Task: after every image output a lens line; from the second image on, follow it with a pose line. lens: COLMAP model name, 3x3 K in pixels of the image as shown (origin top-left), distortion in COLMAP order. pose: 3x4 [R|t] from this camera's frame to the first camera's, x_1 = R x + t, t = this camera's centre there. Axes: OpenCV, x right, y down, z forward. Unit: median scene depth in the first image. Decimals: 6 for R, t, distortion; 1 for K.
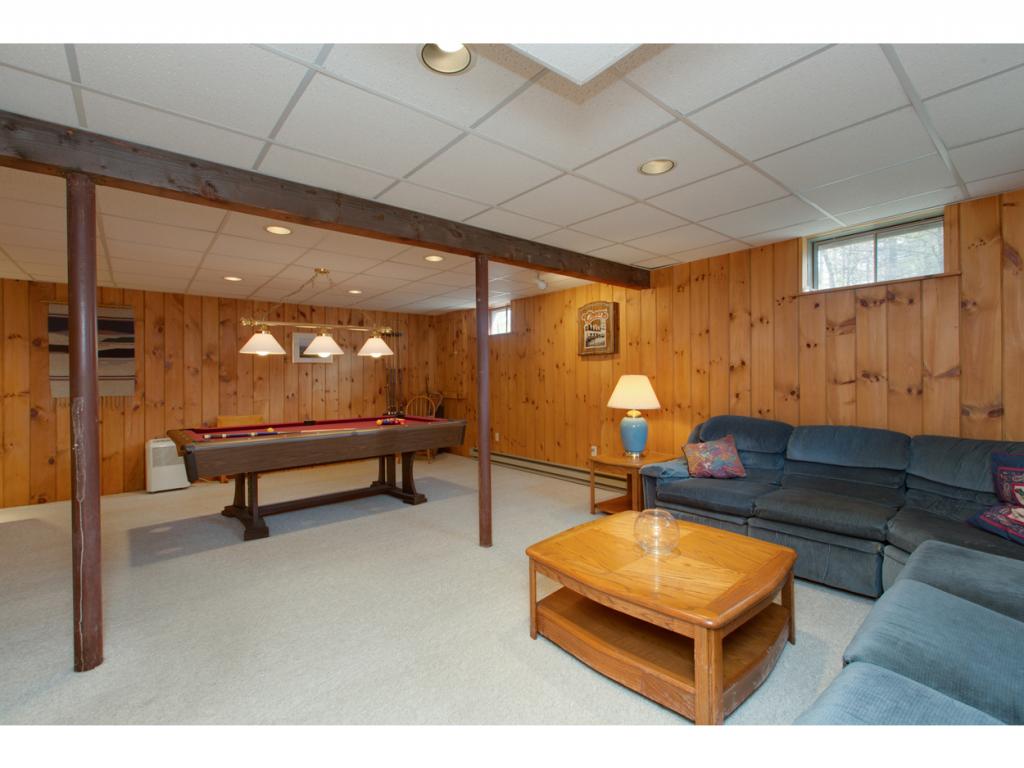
lens RADIAL K [[455.1, 0, 512.0], [0, 455.1, 384.0], [0, 0, 1]] dist [-0.000214, -0.000078]
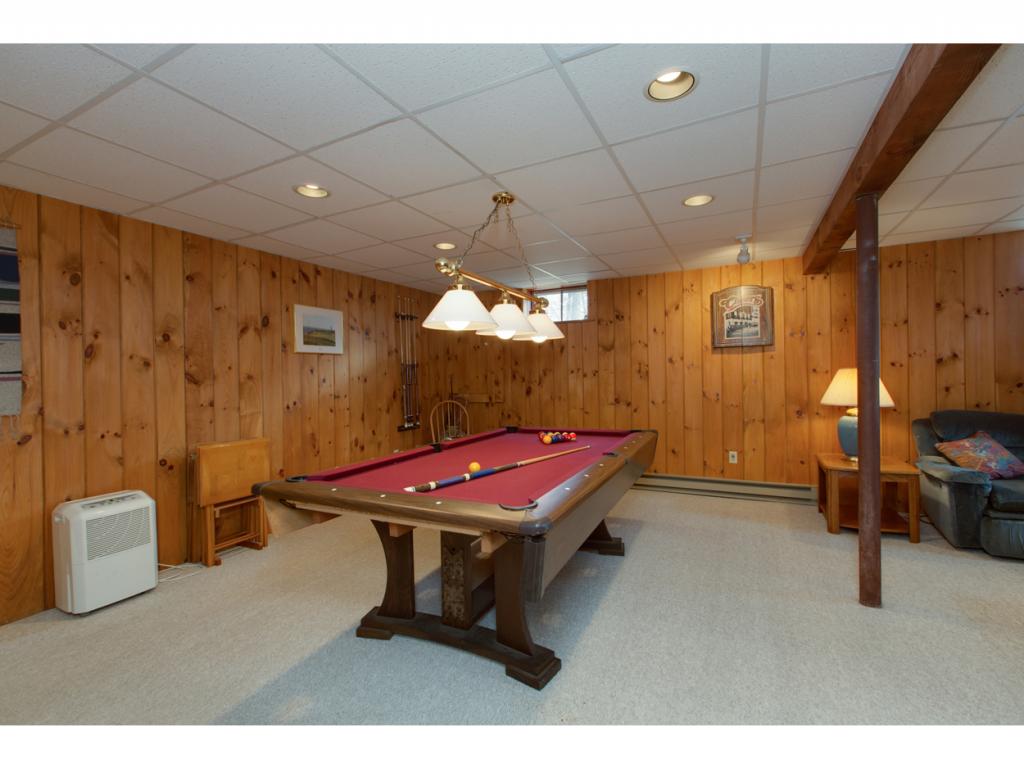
lens RADIAL K [[455.1, 0, 512.0], [0, 455.1, 384.0], [0, 0, 1]] dist [-0.000214, -0.000078]
pose [[0.917075, -0.012321, 0.398525, -0.546122], [0.013768, 0.999905, -0.000770, 0.001846], [-0.398477, 0.006193, 0.917157, 0.363678]]
